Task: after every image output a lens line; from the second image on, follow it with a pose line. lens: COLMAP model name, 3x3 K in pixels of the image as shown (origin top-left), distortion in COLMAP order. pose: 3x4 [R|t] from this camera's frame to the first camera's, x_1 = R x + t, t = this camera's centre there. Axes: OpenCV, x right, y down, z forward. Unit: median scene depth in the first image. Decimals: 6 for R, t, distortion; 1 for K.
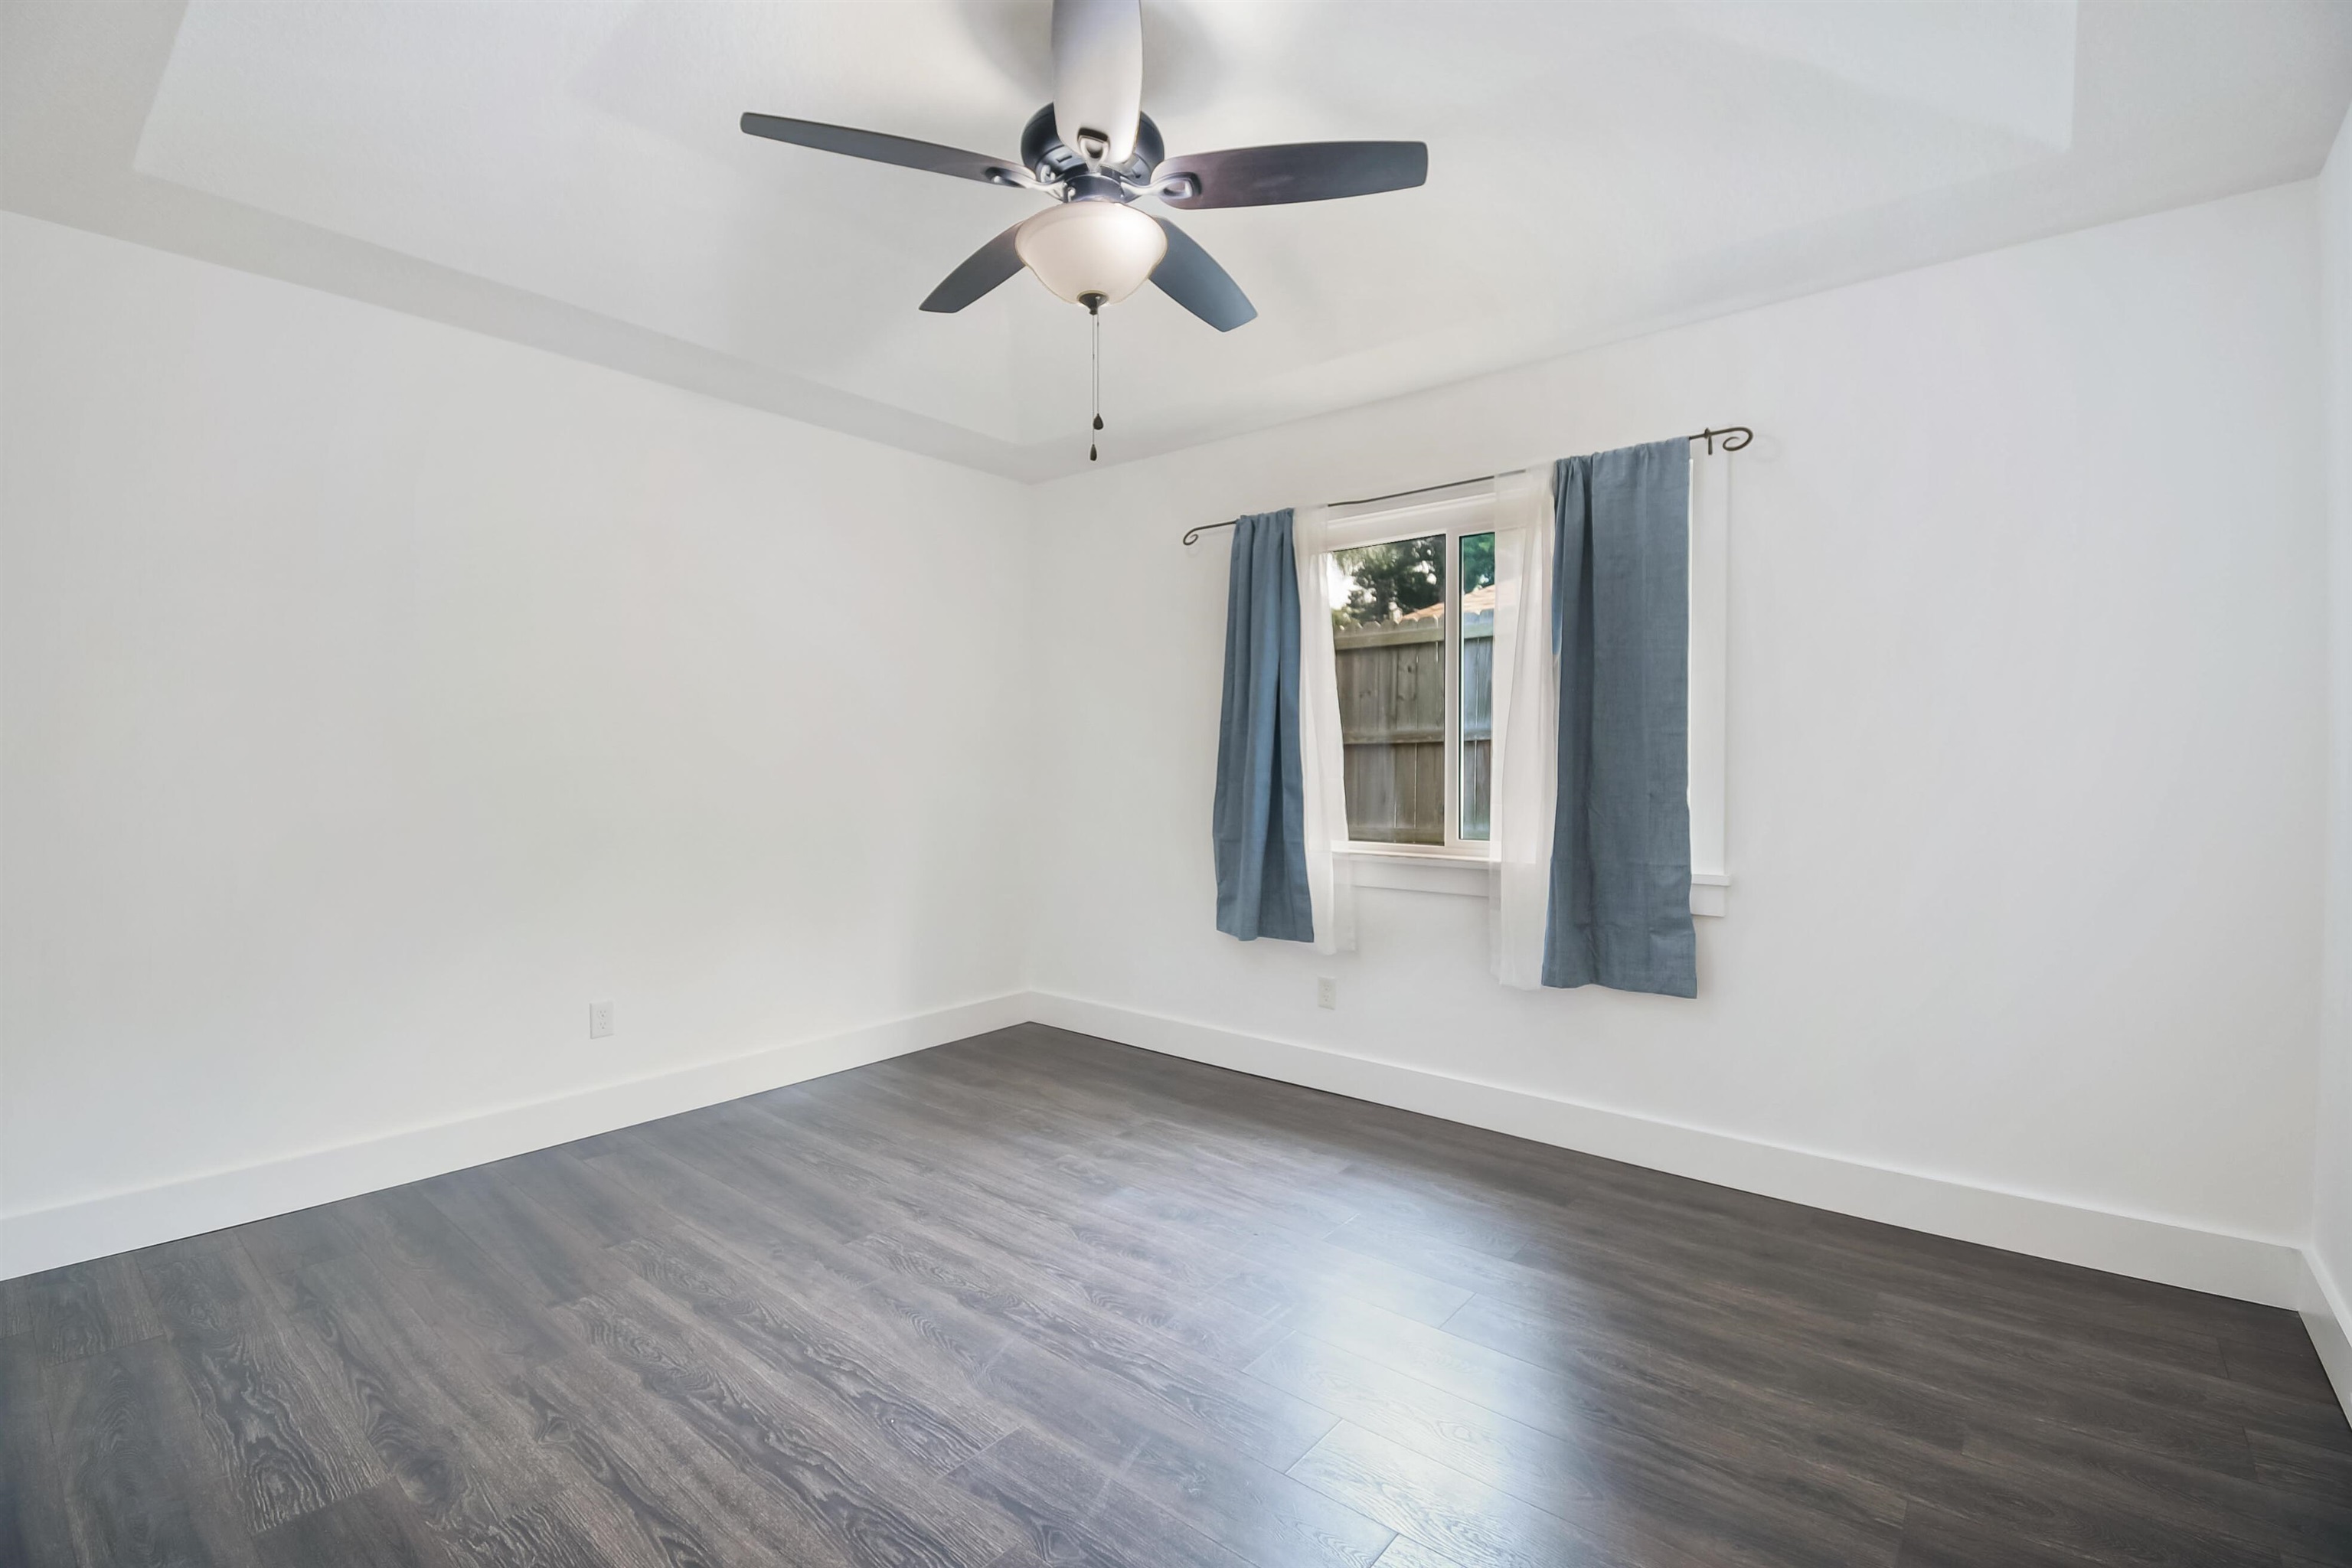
lens RADIAL K [[1013.8, 0, 1178.1], [0, 1013.8, 794.4], [0, 0, 1]] dist [0.018299, -0.017257]
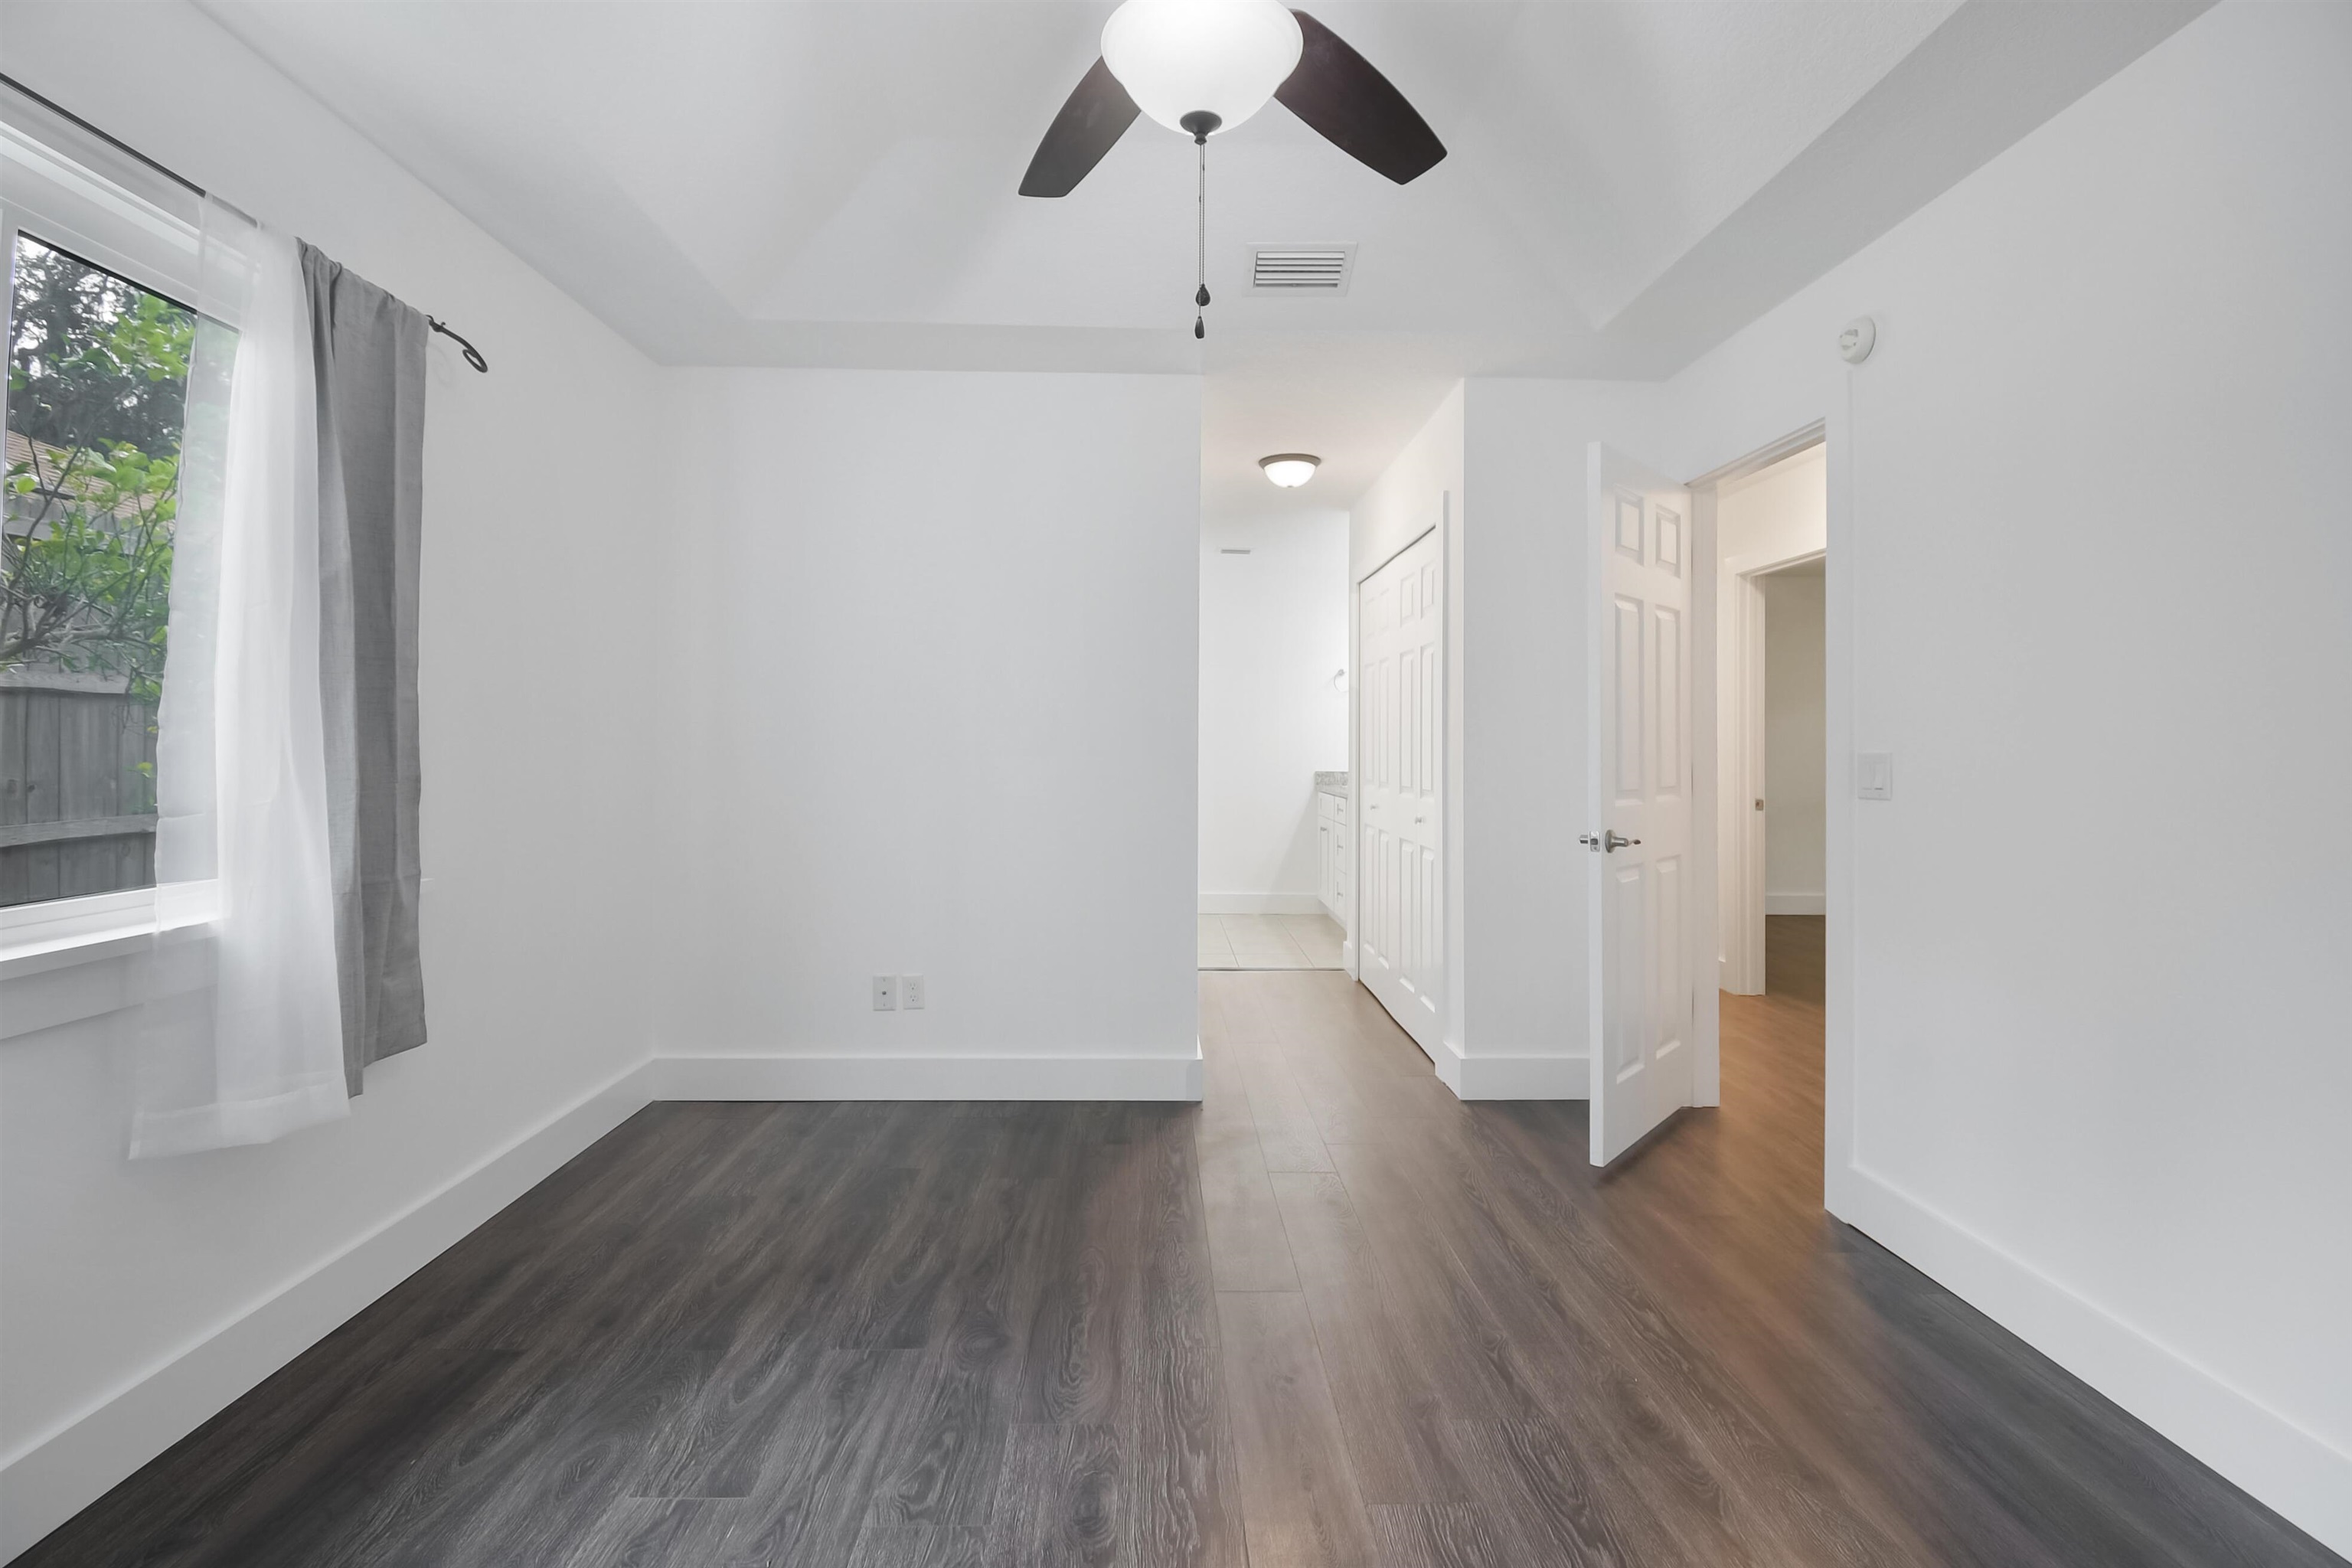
lens RADIAL K [[1053.4, 0, 1150.4], [0, 1053.4, 756.1], [0, 0, 1]] dist [0.018617, -0.020720]
pose [[-0.635762, -0.011395, 0.771801, -0.658851], [0.013225, 0.999583, 0.025651, -0.045247], [-0.771772, 0.026515, -0.635346, 1.532291]]
